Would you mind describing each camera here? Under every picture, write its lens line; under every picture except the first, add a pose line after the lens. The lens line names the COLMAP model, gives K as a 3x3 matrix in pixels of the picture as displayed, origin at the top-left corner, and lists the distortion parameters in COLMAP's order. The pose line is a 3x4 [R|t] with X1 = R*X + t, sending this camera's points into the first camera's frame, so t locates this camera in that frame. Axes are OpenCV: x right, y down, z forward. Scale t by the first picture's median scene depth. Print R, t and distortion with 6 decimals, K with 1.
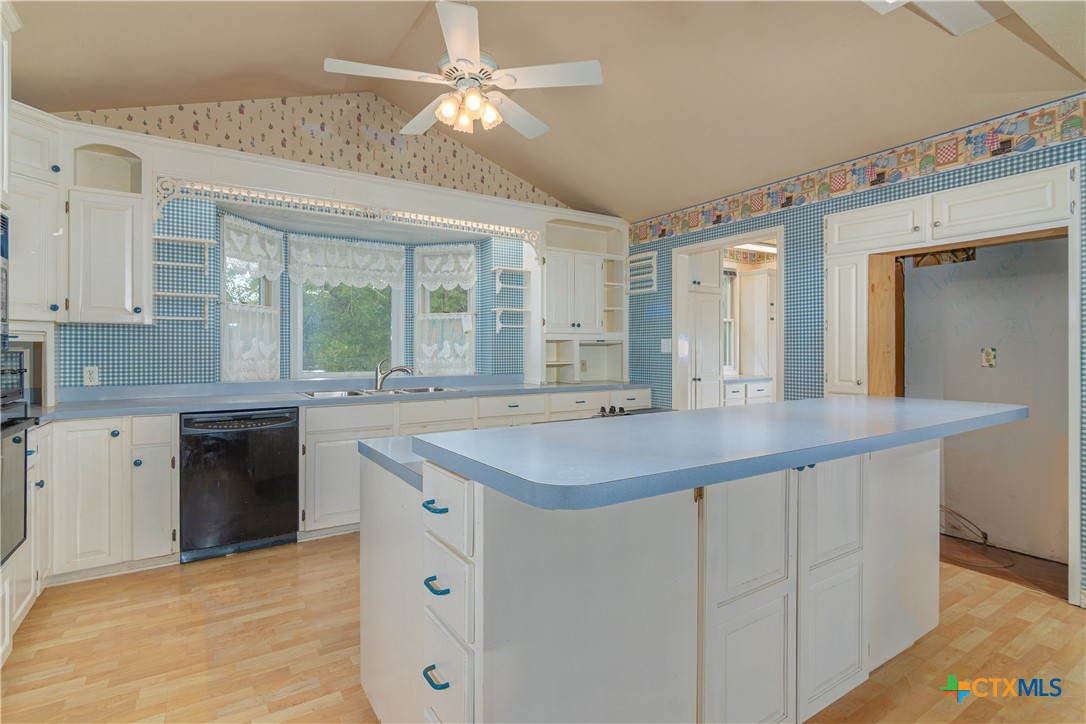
lens RADIAL K [[521.4, 0, 503.7], [0, 521.4, 353.7], [0, 0, 1]] dist [-0.003721, -0.000846]
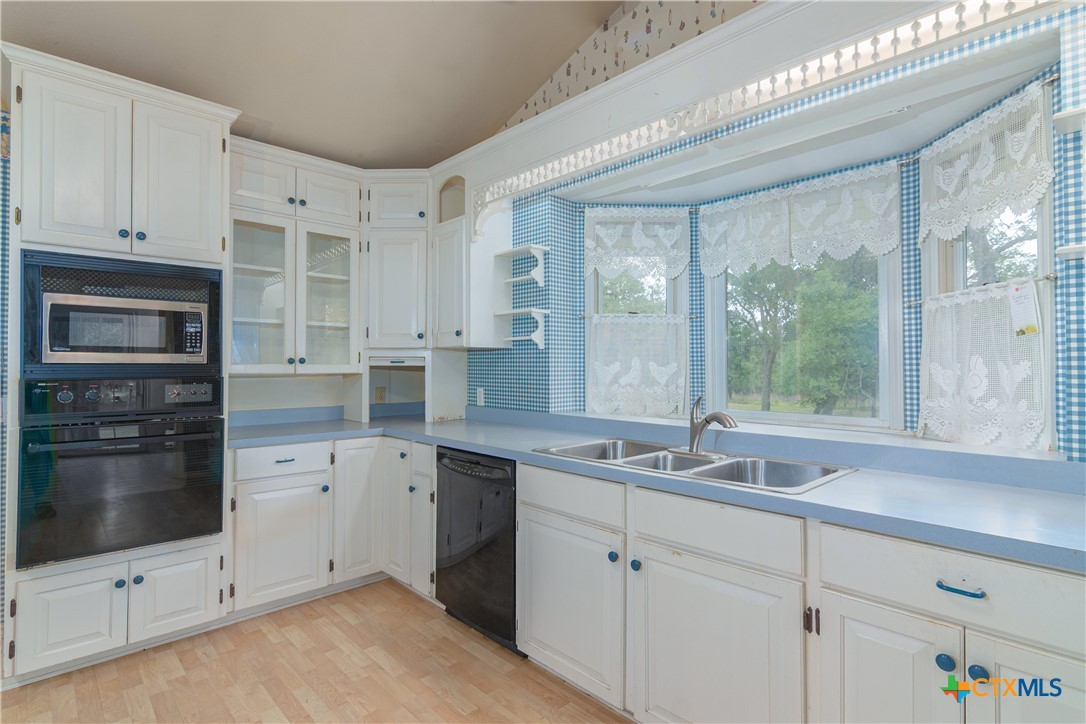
lens RADIAL K [[521.4, 0, 546.2], [0, 521.4, 359.4], [0, 0, 1]] dist [-0.003721, -0.000846]
pose [[0.263373, -0.007708, -0.964663, 0.265495], [-0.006267, 0.999933, -0.009701, -0.023632], [0.964674, 0.008601, 0.263307, 0.817041]]
